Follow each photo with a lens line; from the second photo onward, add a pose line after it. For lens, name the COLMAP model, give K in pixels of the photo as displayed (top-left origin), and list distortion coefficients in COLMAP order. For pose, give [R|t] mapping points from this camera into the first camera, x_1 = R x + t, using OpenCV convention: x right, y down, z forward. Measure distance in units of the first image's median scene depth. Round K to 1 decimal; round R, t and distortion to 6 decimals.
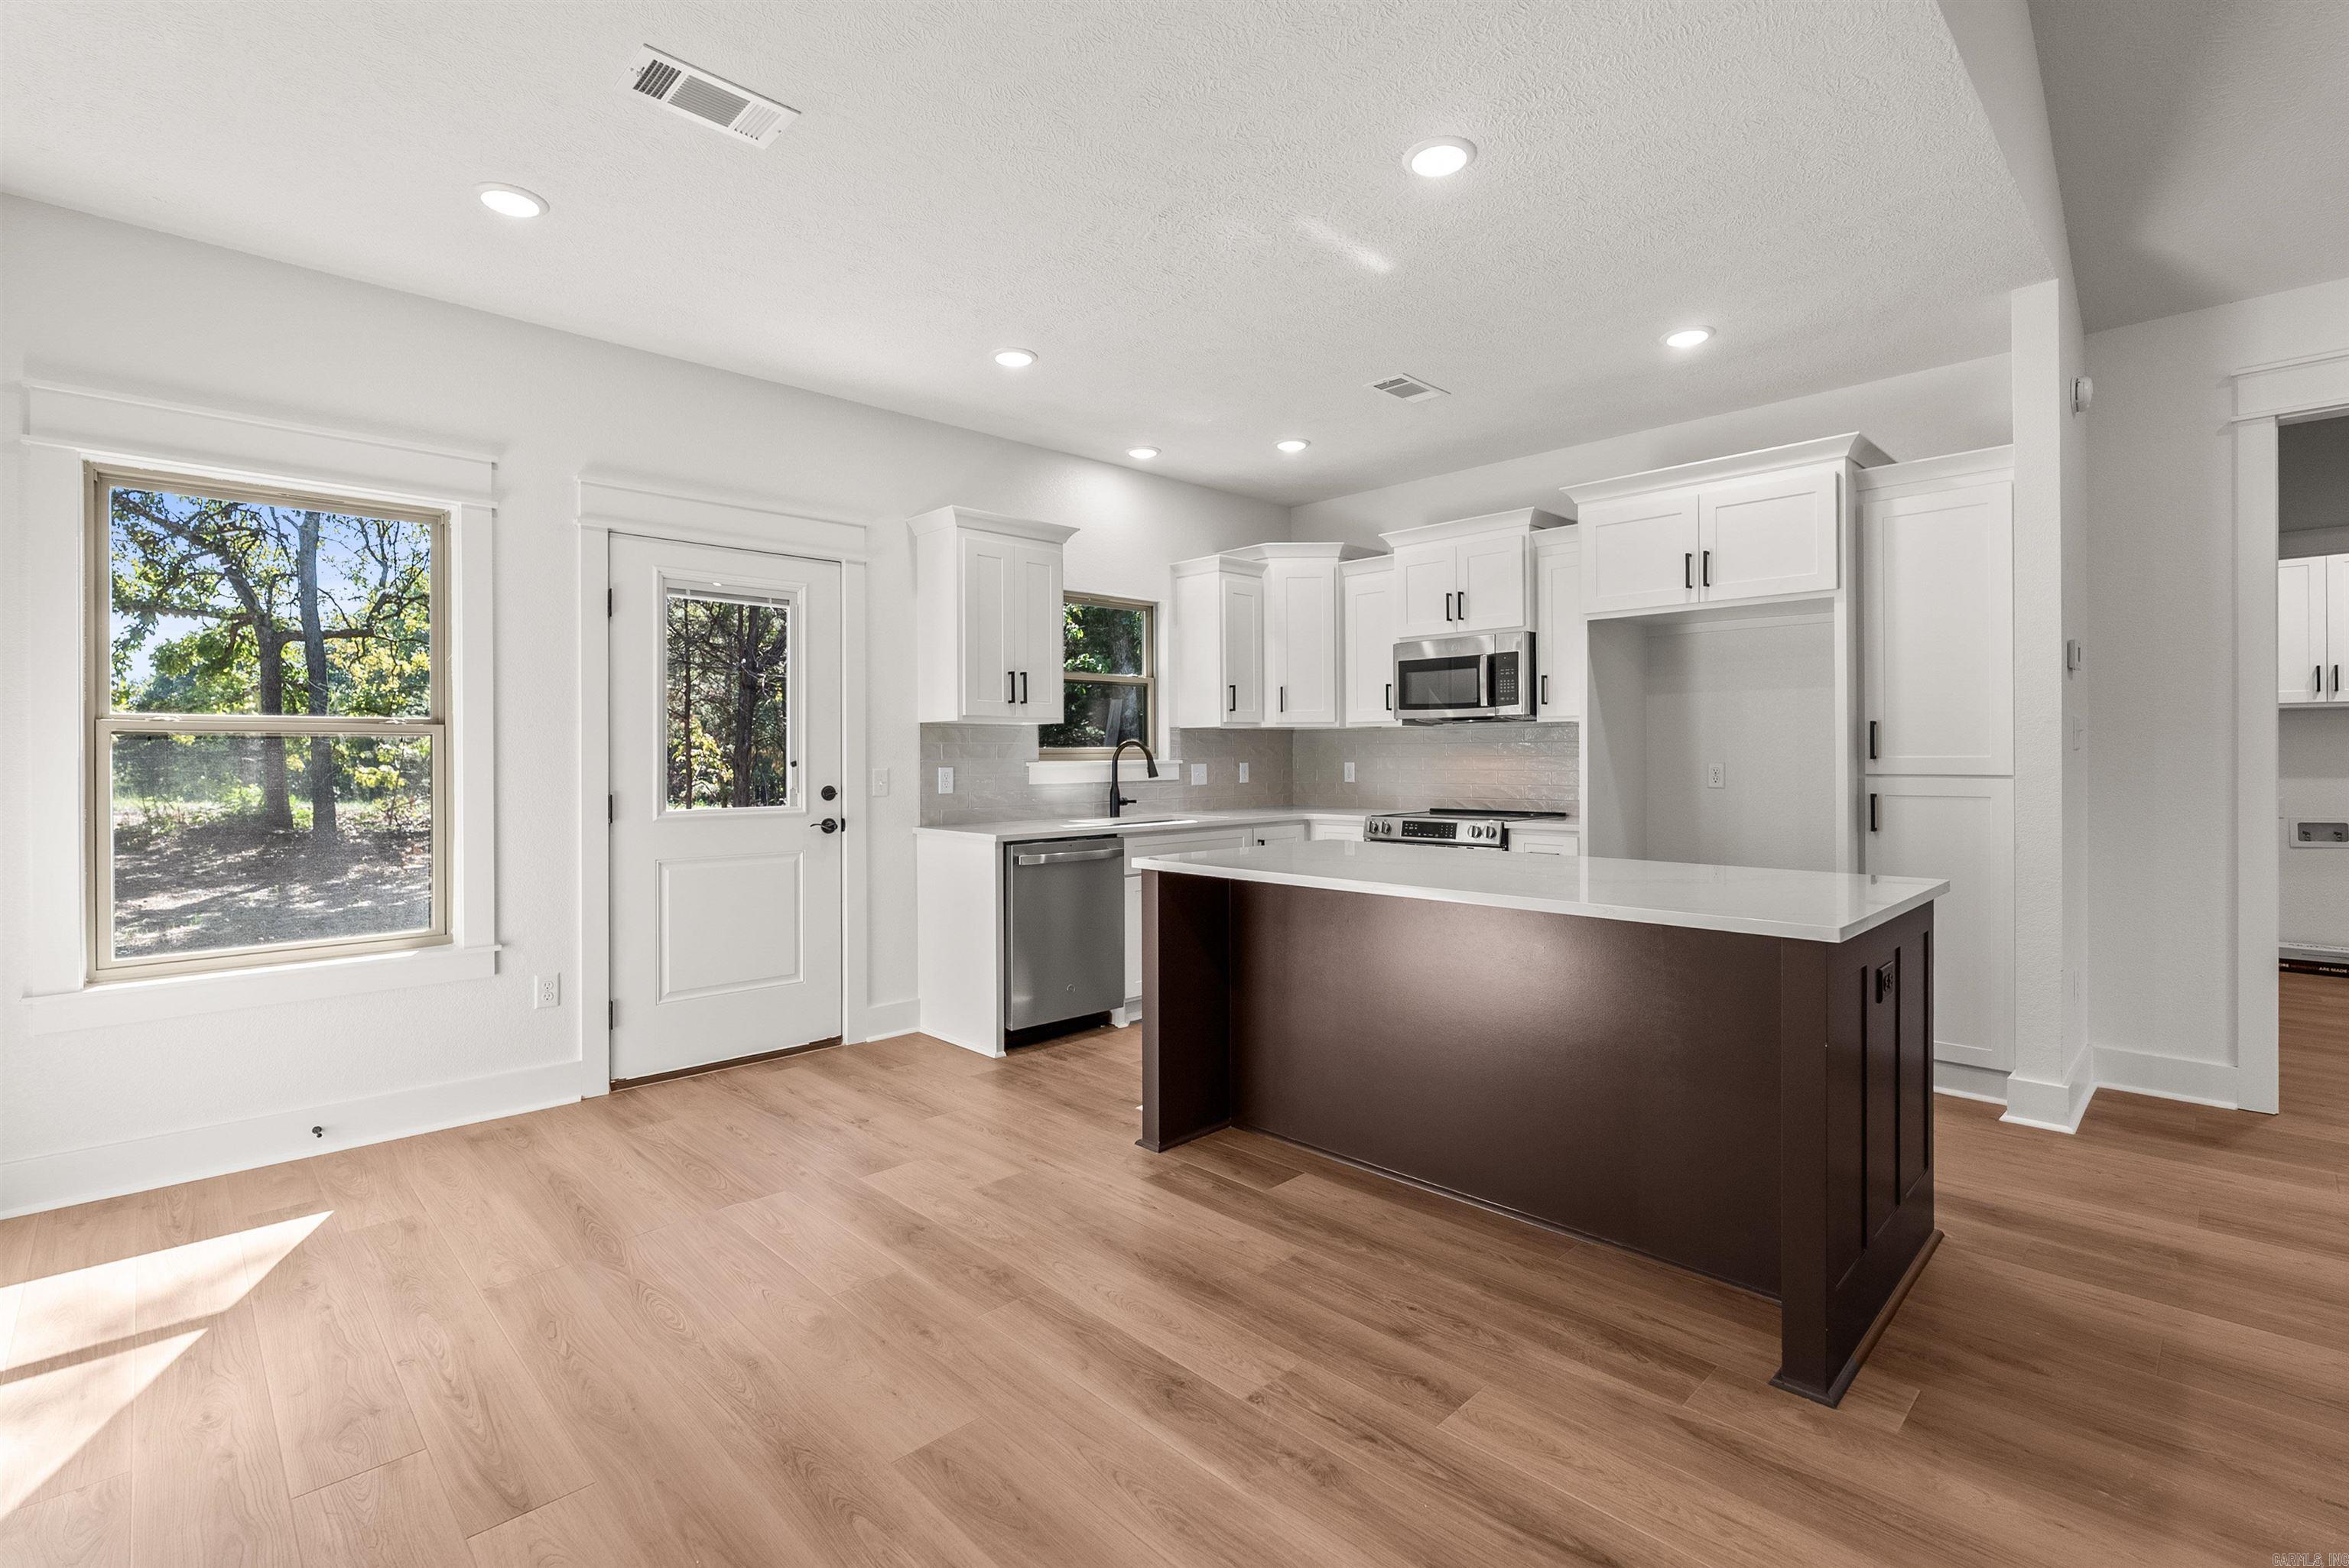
lens RADIAL K [[1064.5, 0, 1179.2], [0, 1064.5, 753.0], [0, 0, 1]] dist [-0.008085, 0.000304]
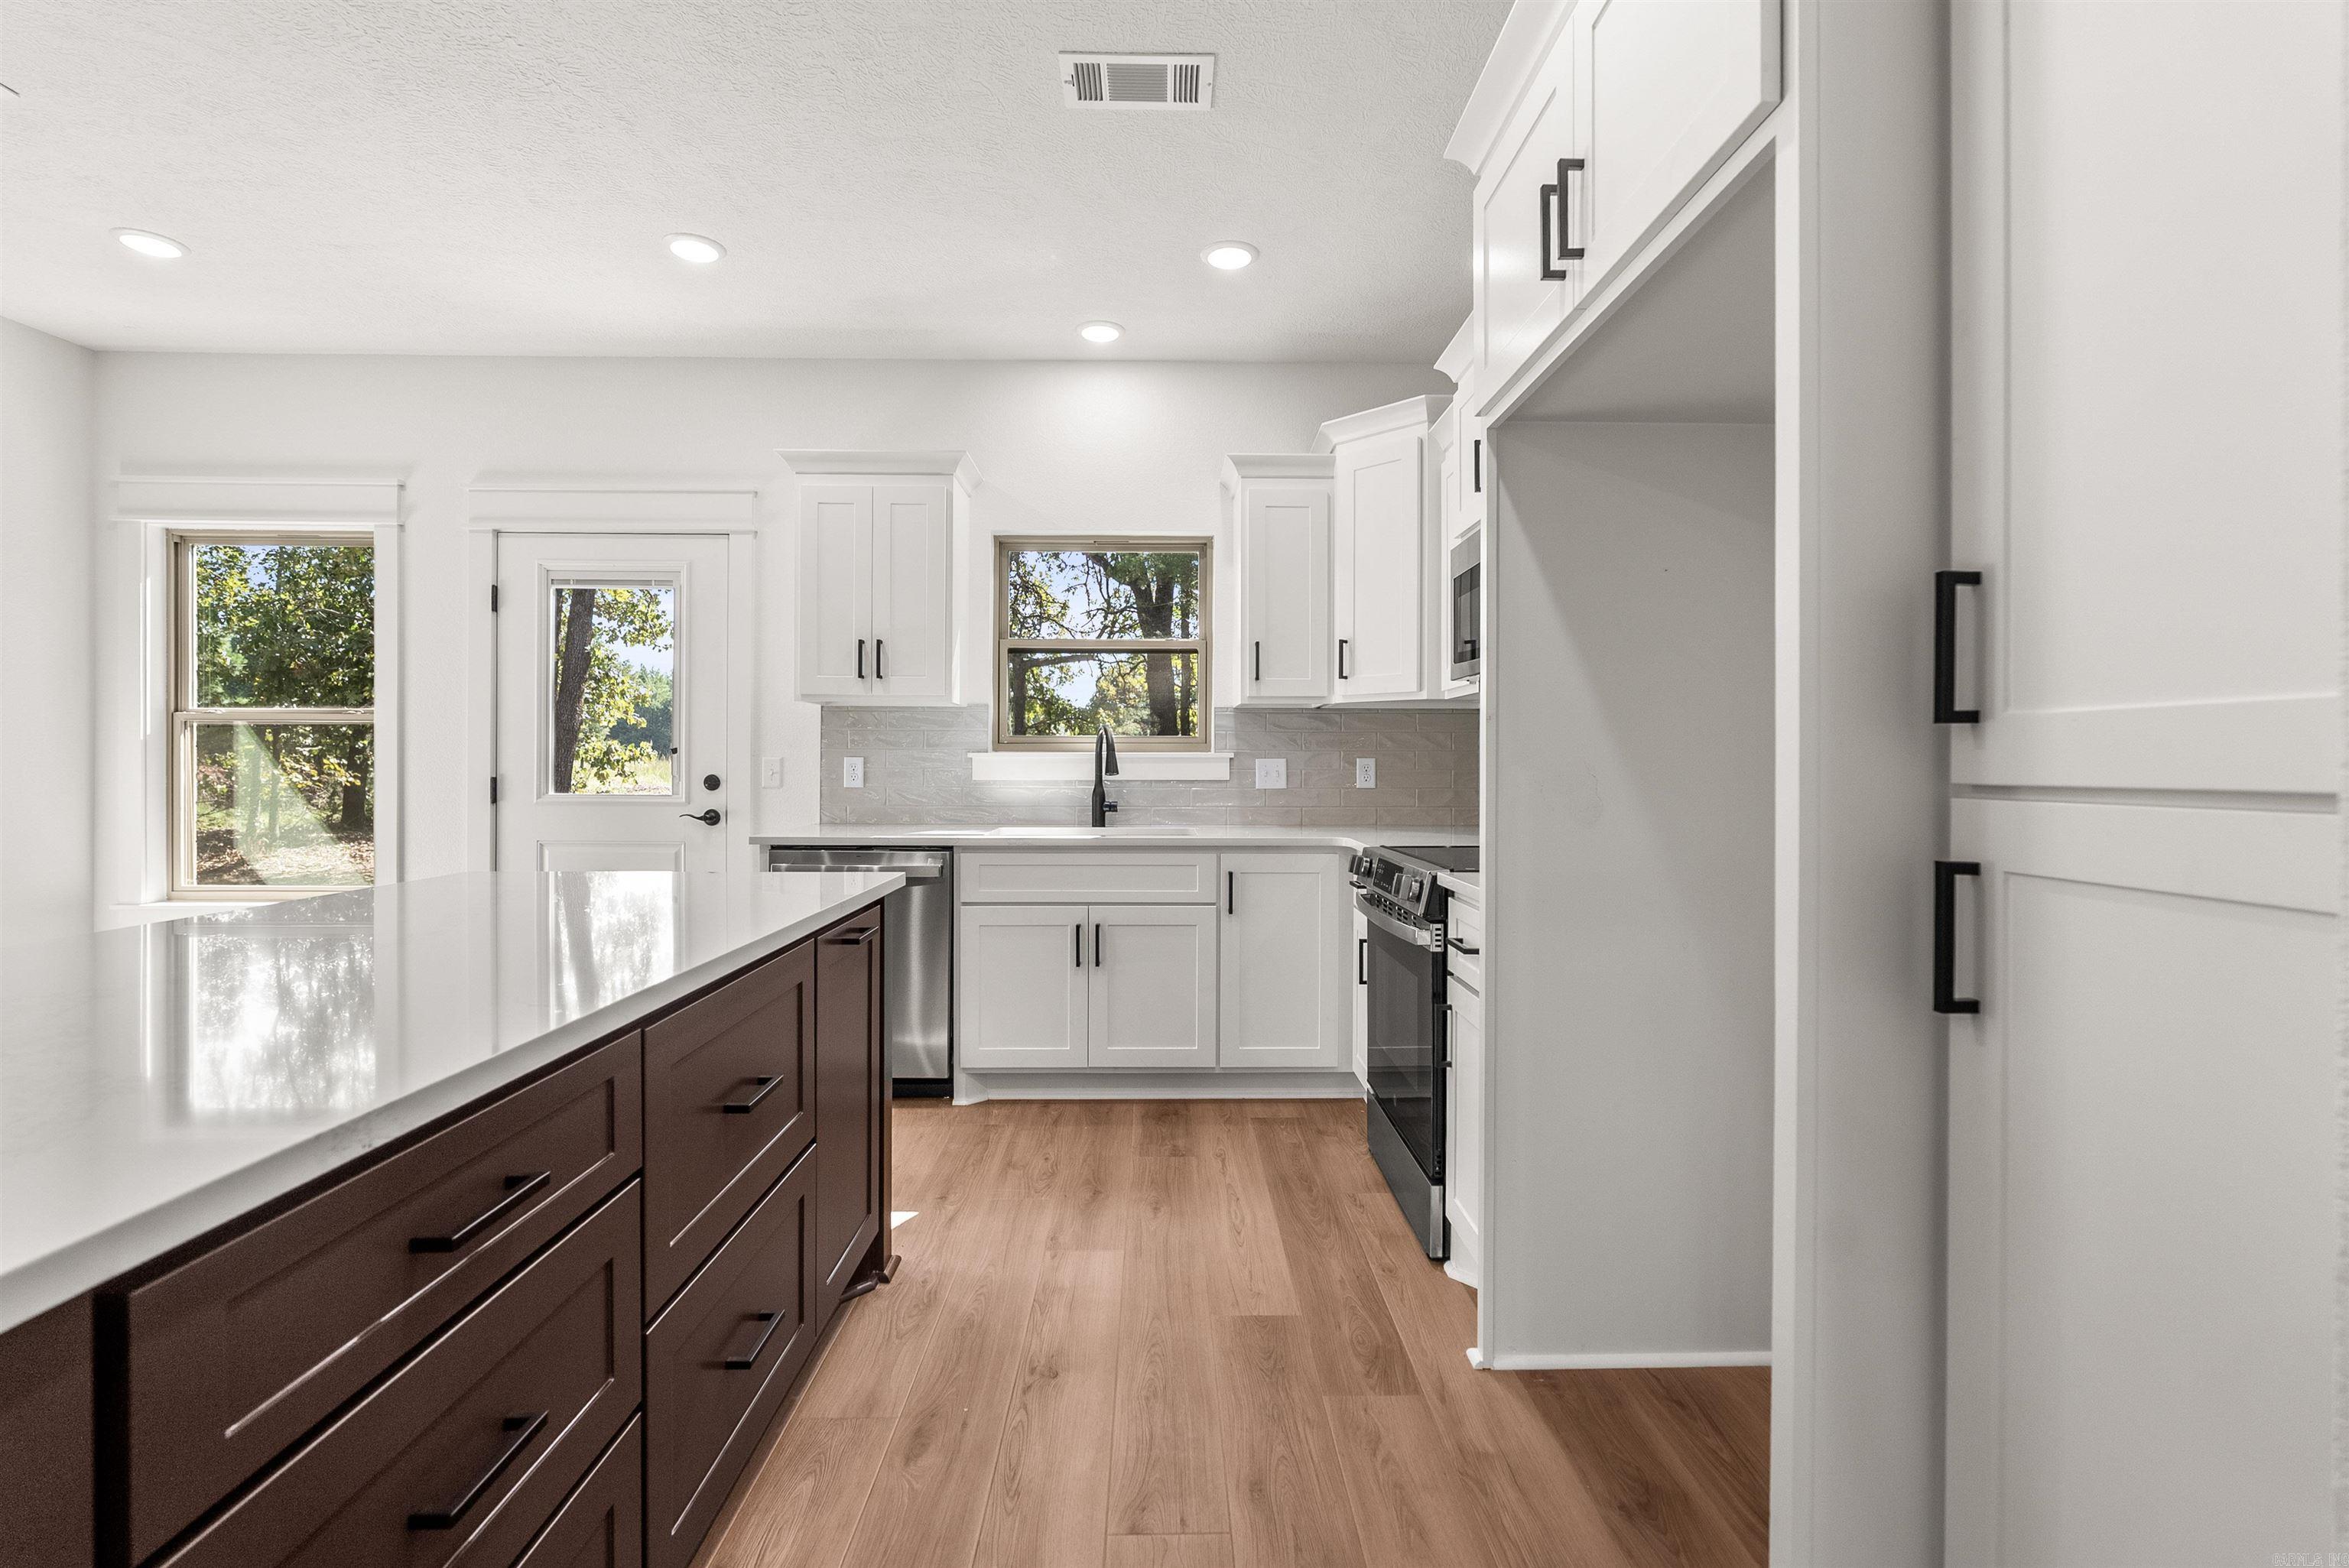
lens RADIAL K [[1051.3, 0, 1177.6], [0, 1051.3, 766.0], [0, 0, 1]] dist [-0.002264, -0.000176]
pose [[0.727956, 0.010389, -0.685545, 0.550182], [-0.006055, 0.999944, 0.008724, 0.011444], [0.685597, -0.002200, 0.727978, 0.552233]]
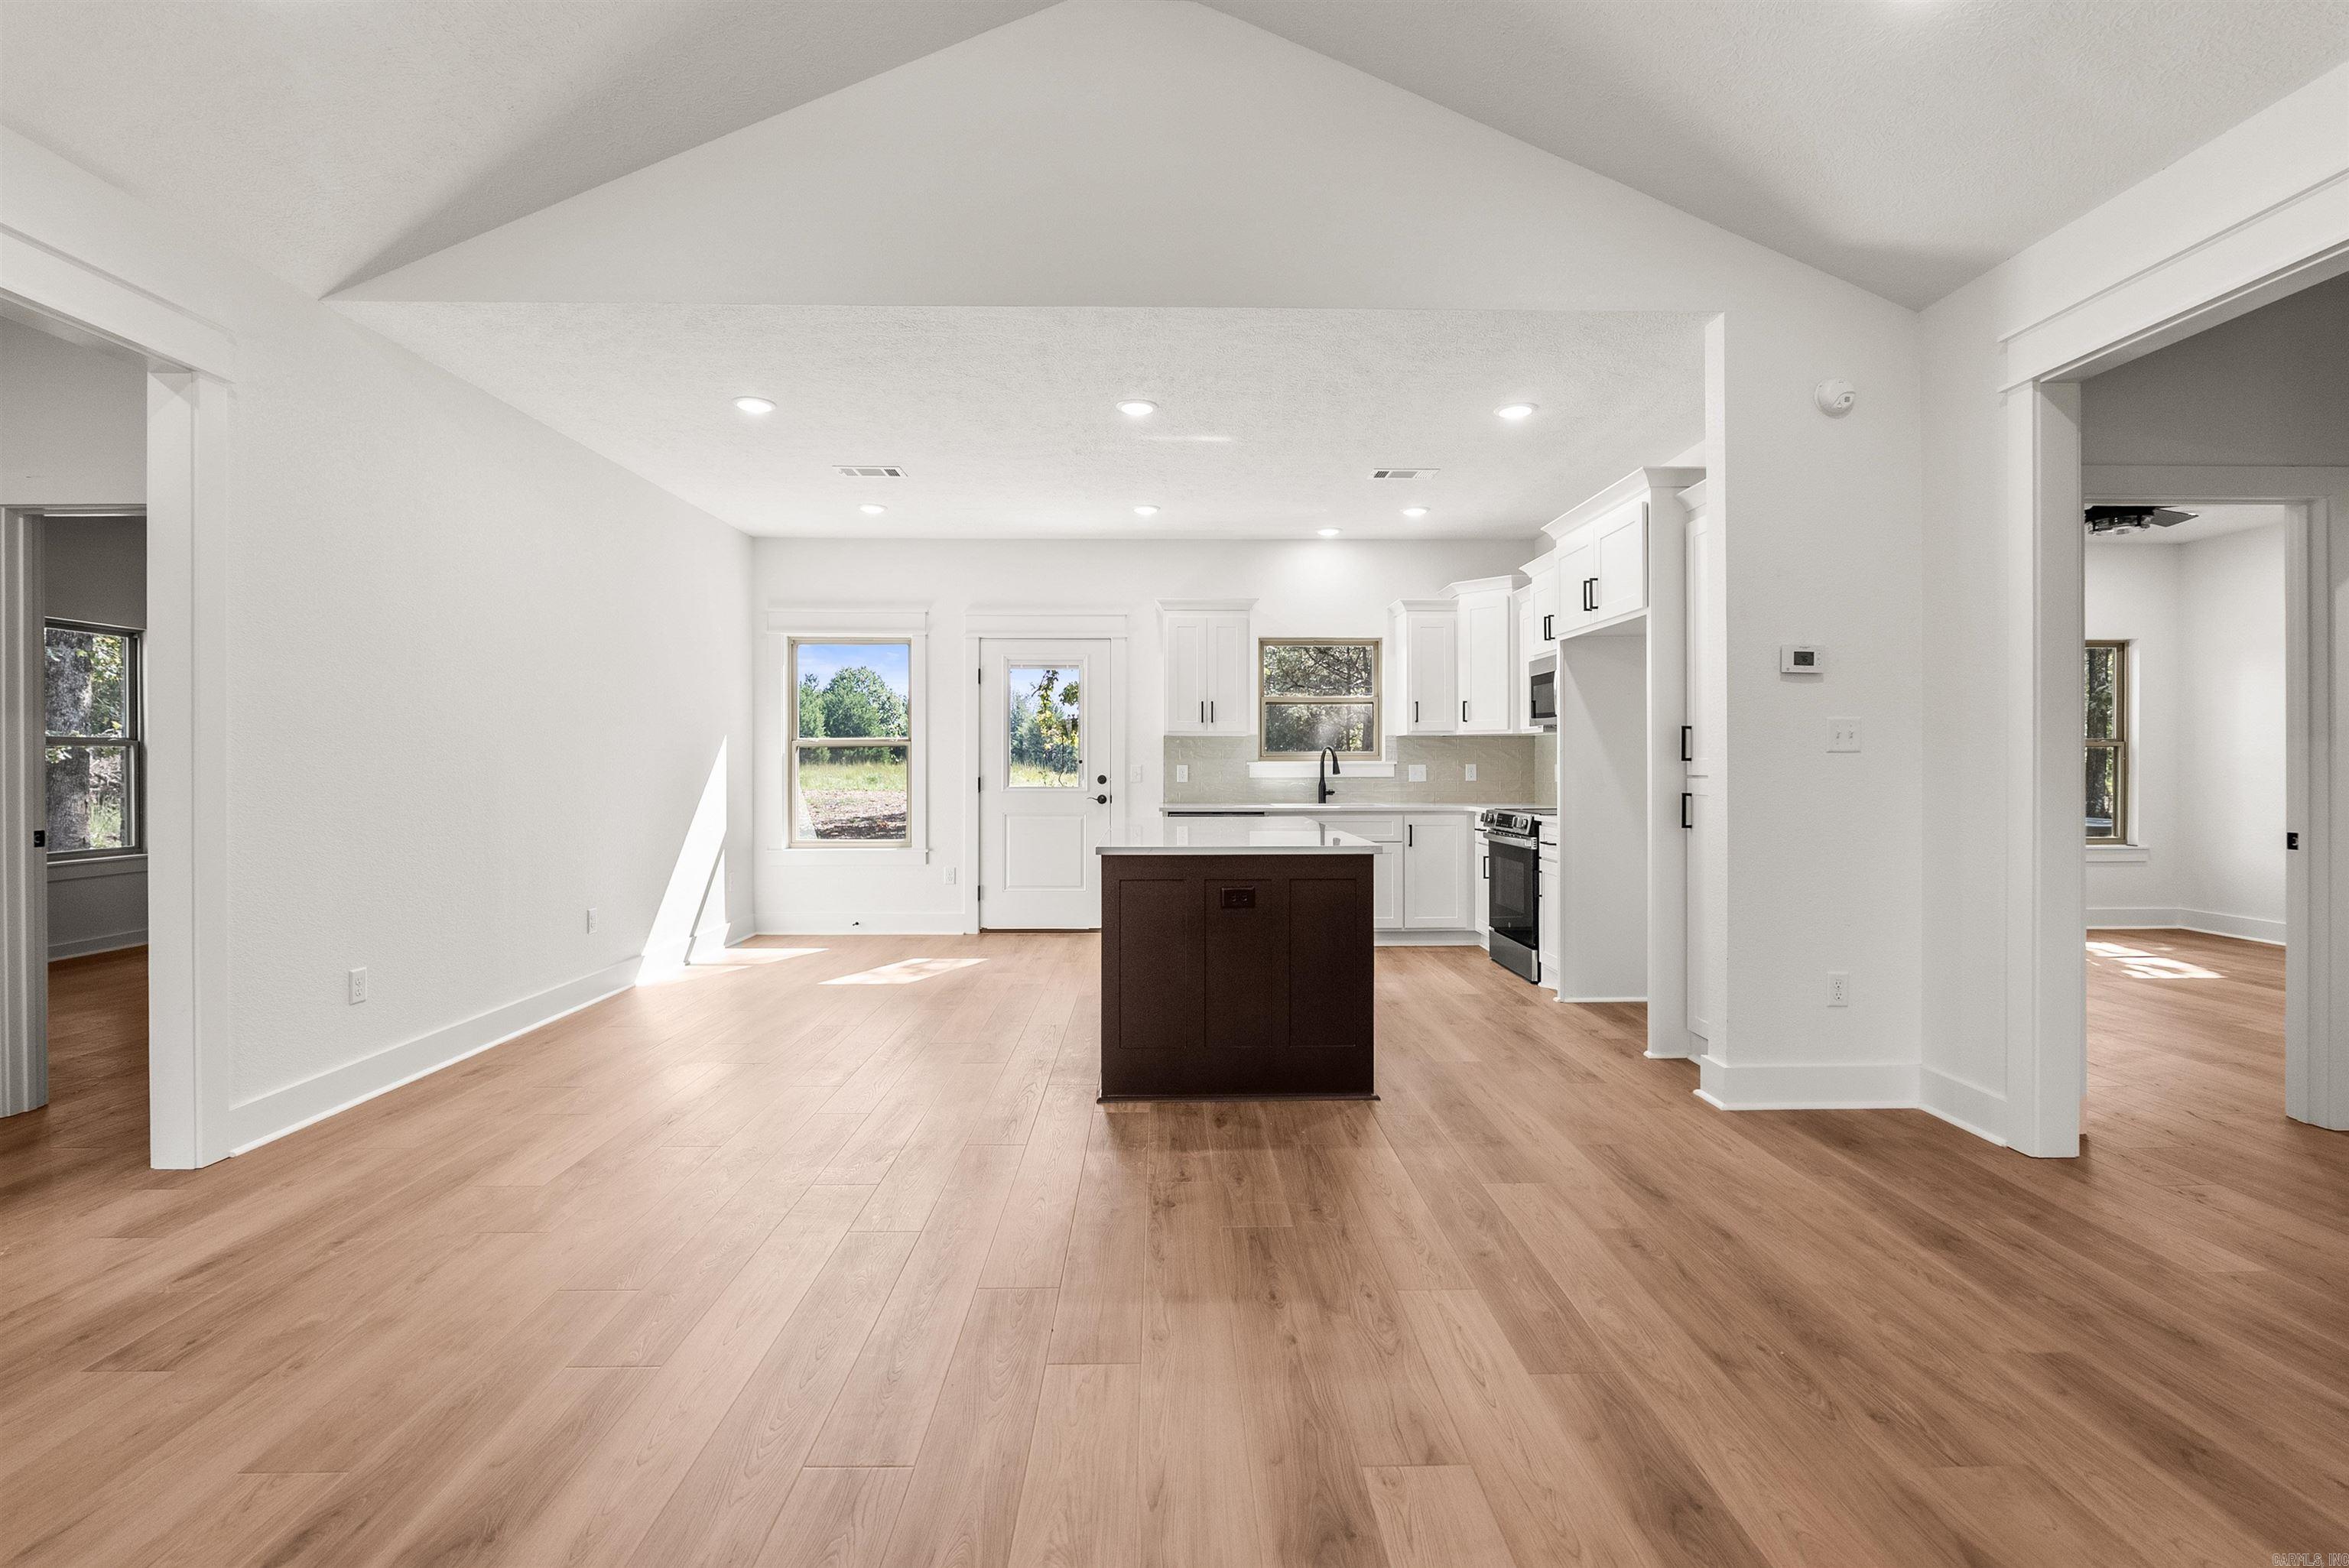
lens RADIAL K [[1058.6, 0, 1182.0], [0, 1058.6, 762.2], [0, 0, 1]] dist [-0.004769, -0.000205]
pose [[0.730714, 0.004742, -0.682667, 0.807502], [-0.001151, 0.999983, 0.005714, 0.000815], [0.682683, -0.003389, 0.730707, -0.109227]]
